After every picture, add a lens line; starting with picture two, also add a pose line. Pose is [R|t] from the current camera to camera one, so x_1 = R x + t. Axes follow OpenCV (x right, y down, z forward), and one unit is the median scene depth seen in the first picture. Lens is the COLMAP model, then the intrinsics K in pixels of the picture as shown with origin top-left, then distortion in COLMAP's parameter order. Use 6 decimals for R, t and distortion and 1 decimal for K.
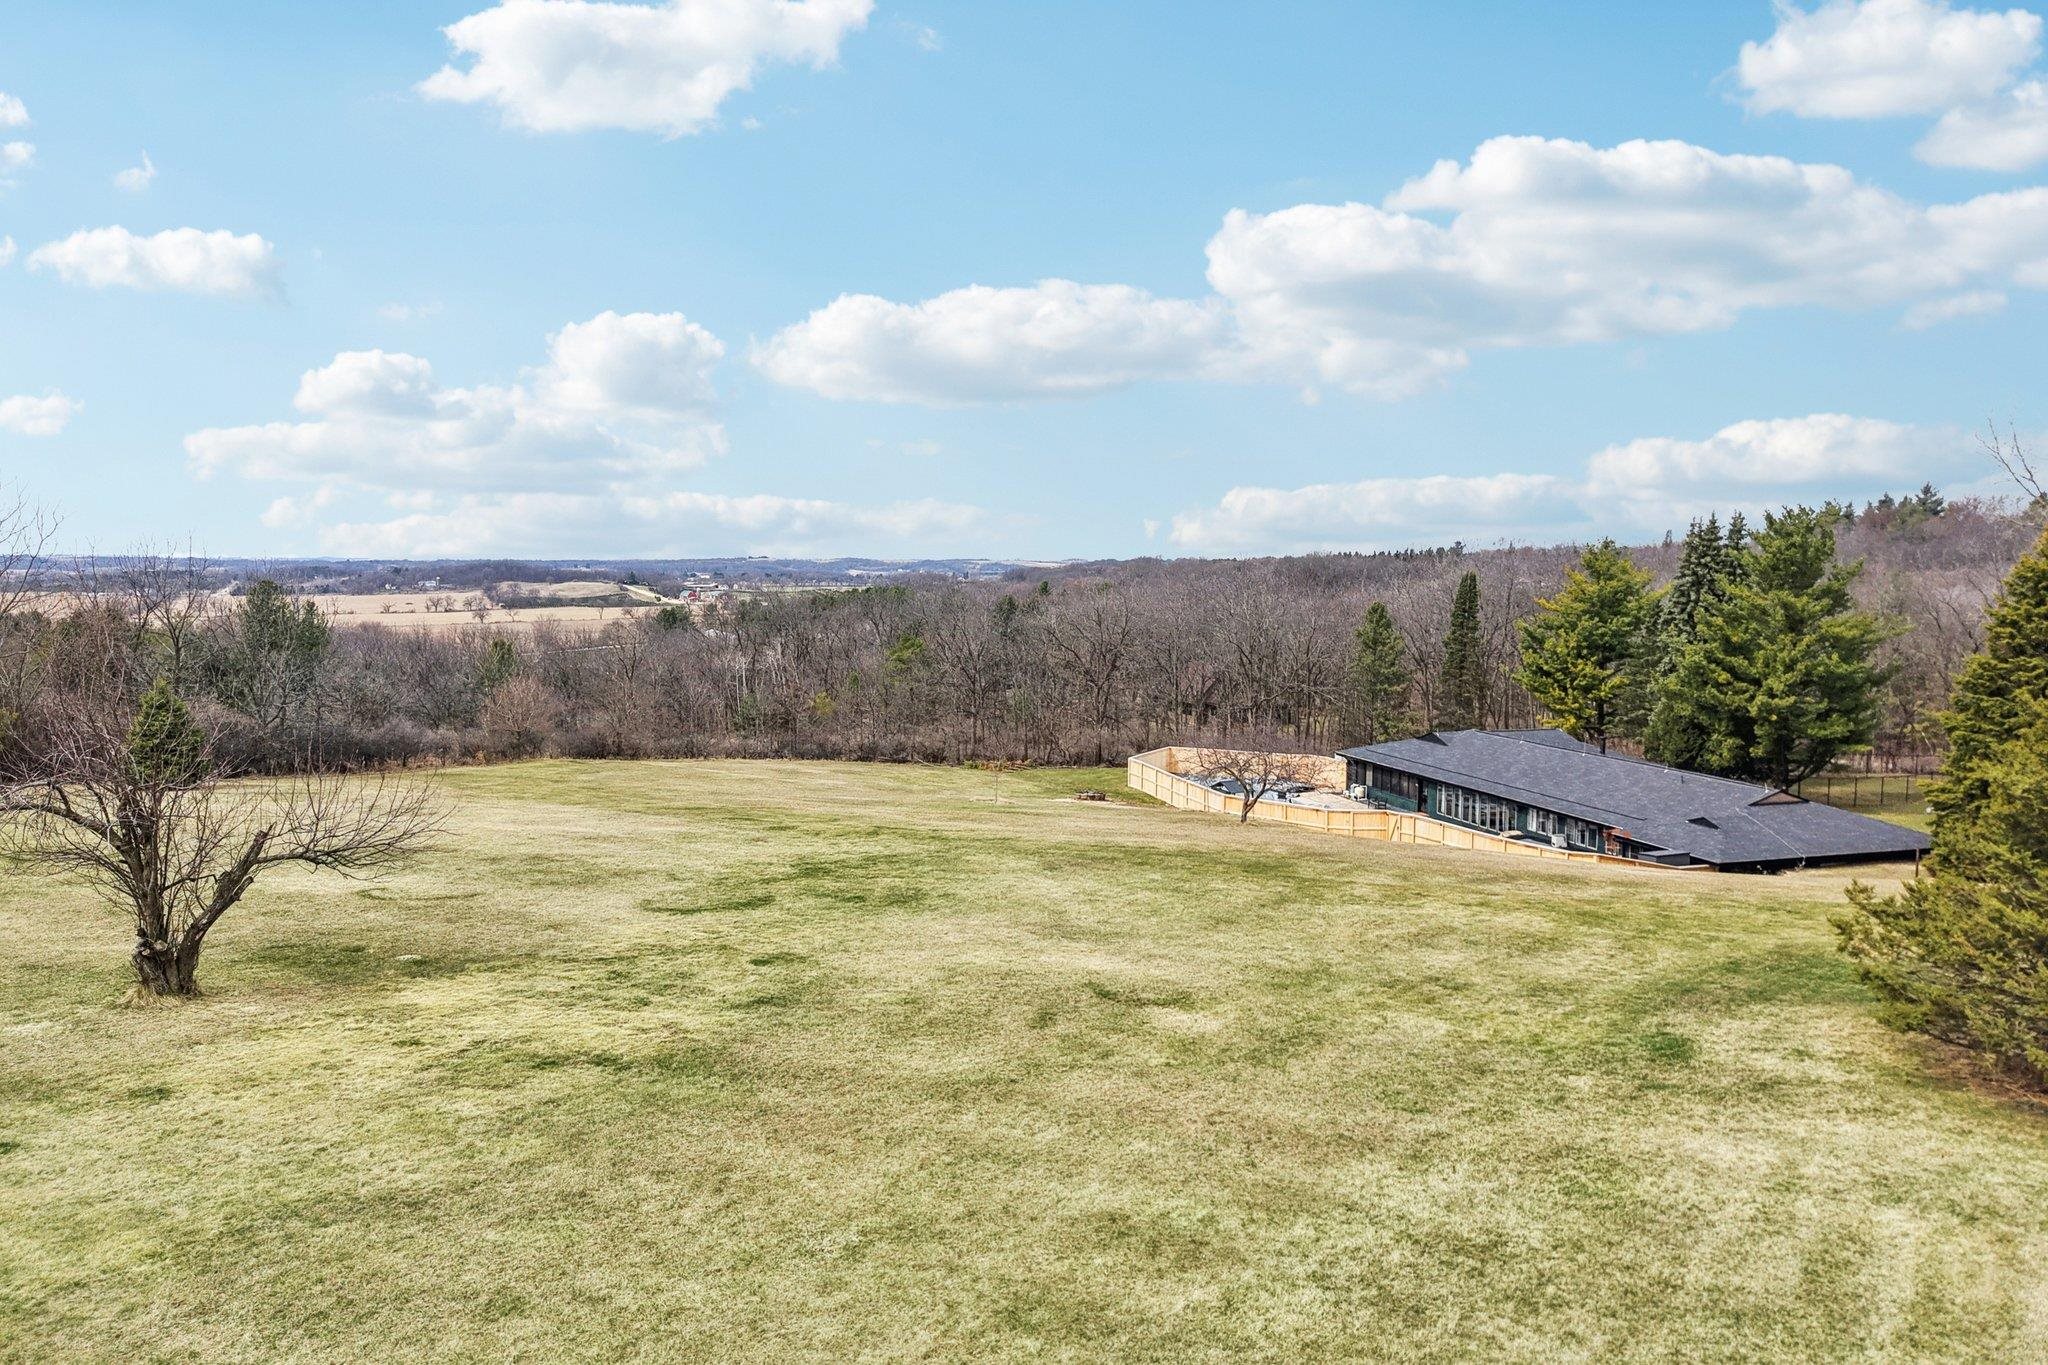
lens RADIAL K [[1370.2, 0, 1022.7], [0, 1370.2, 663.8], [0, 0, 1]] dist [-0.000758, 0.000086]
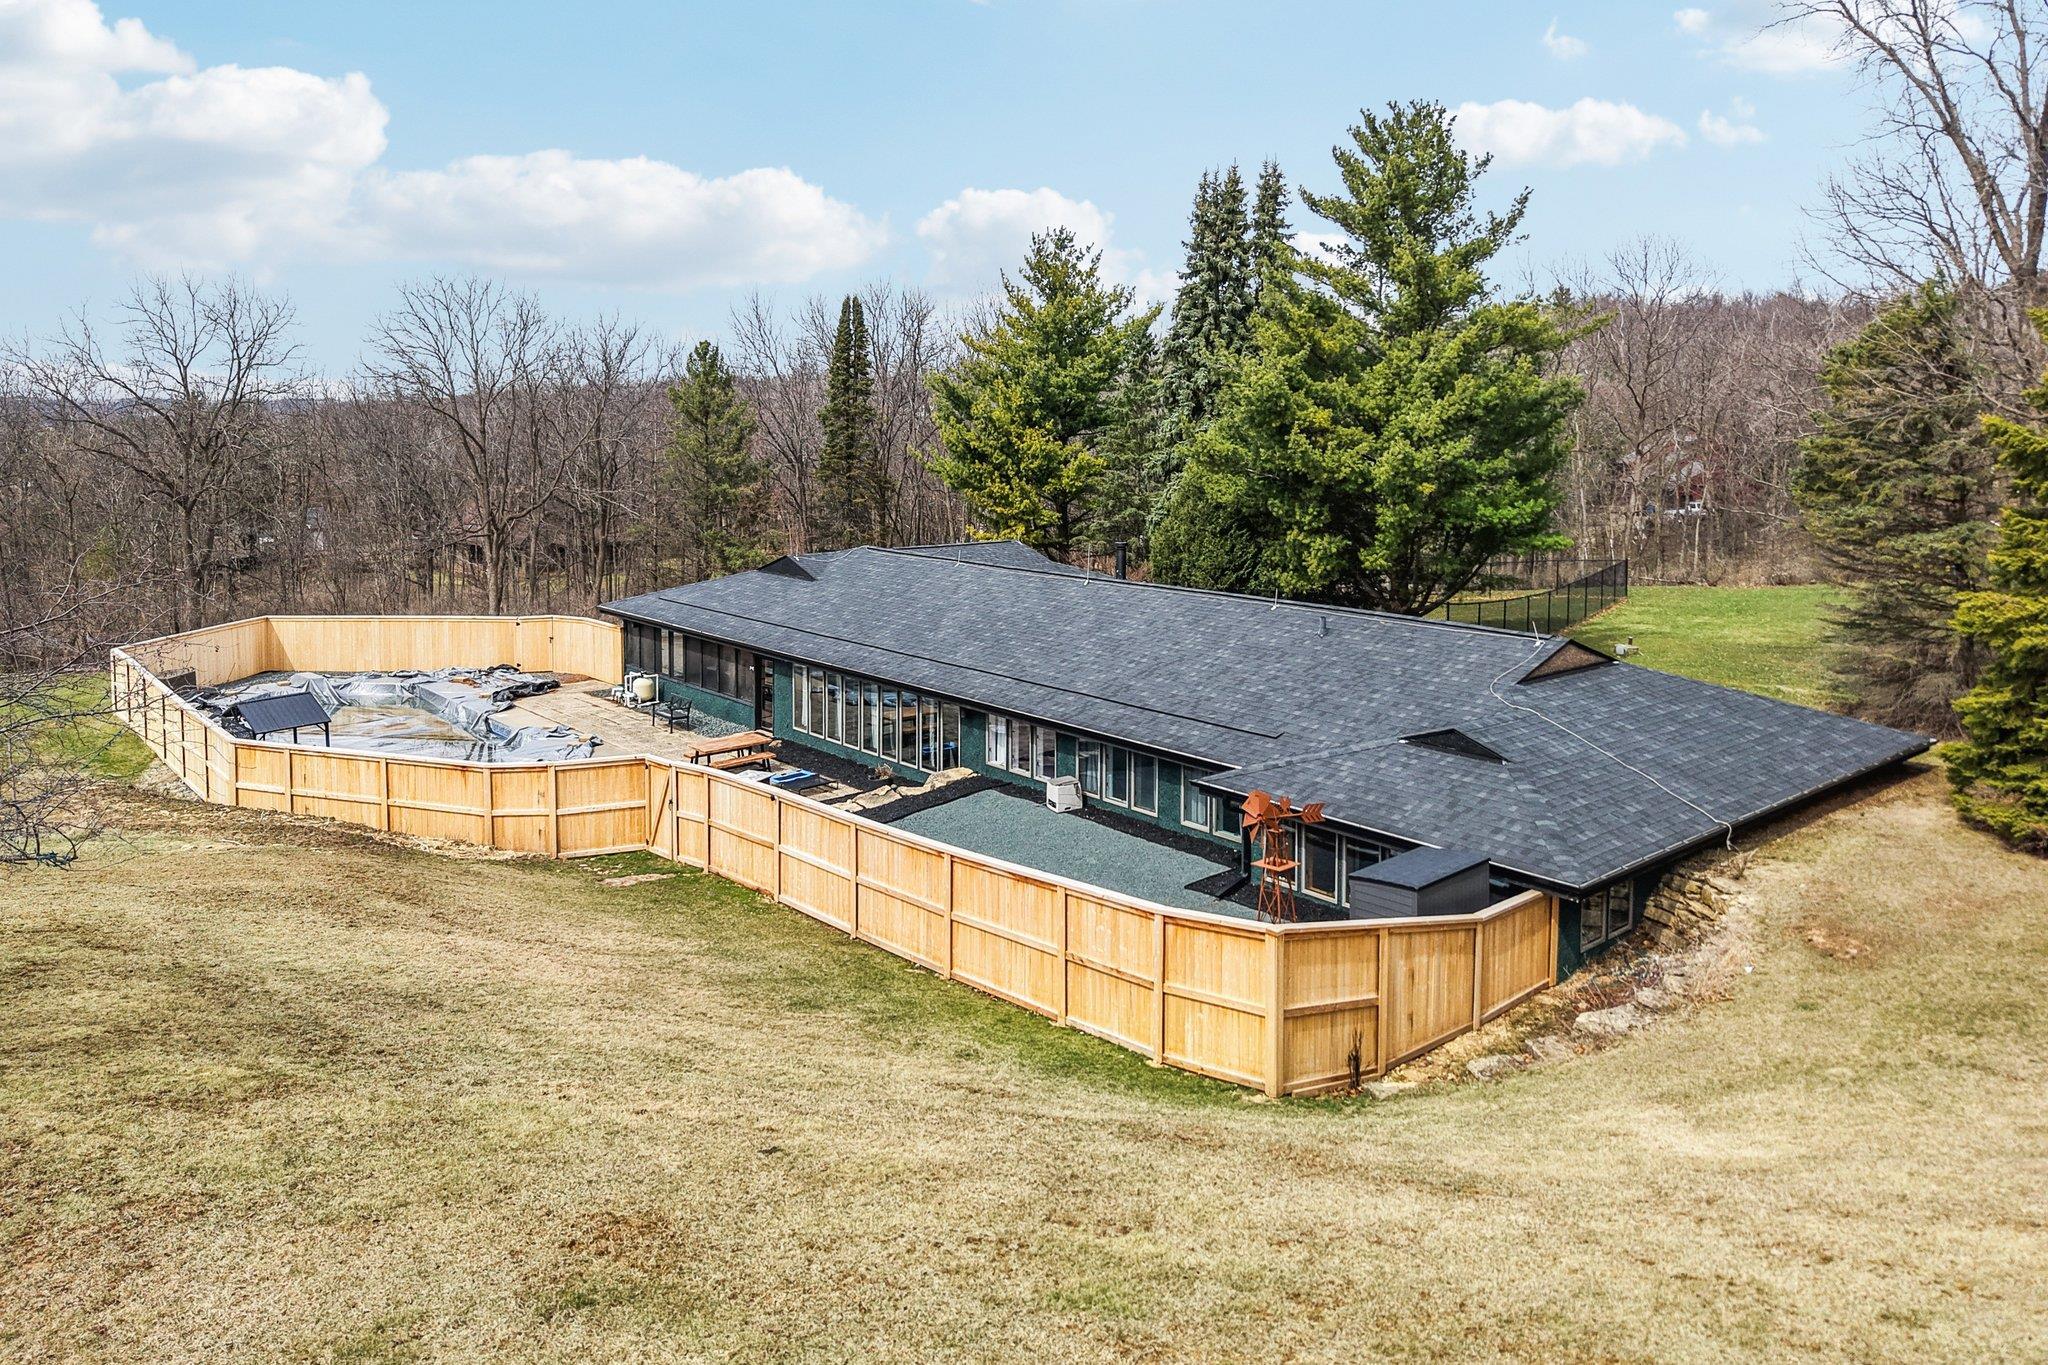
lens RADIAL K [[1370.2, 0, 1012.0], [0, 1370.2, 665.3], [0, 0, 1]] dist [-0.000758, 0.000086]
pose [[0.915509, -0.081358, 0.393985, 0.172648], [0.037235, 0.992270, 0.118380, 0.033034], [-0.400570, -0.093708, 0.911462, 0.502220]]
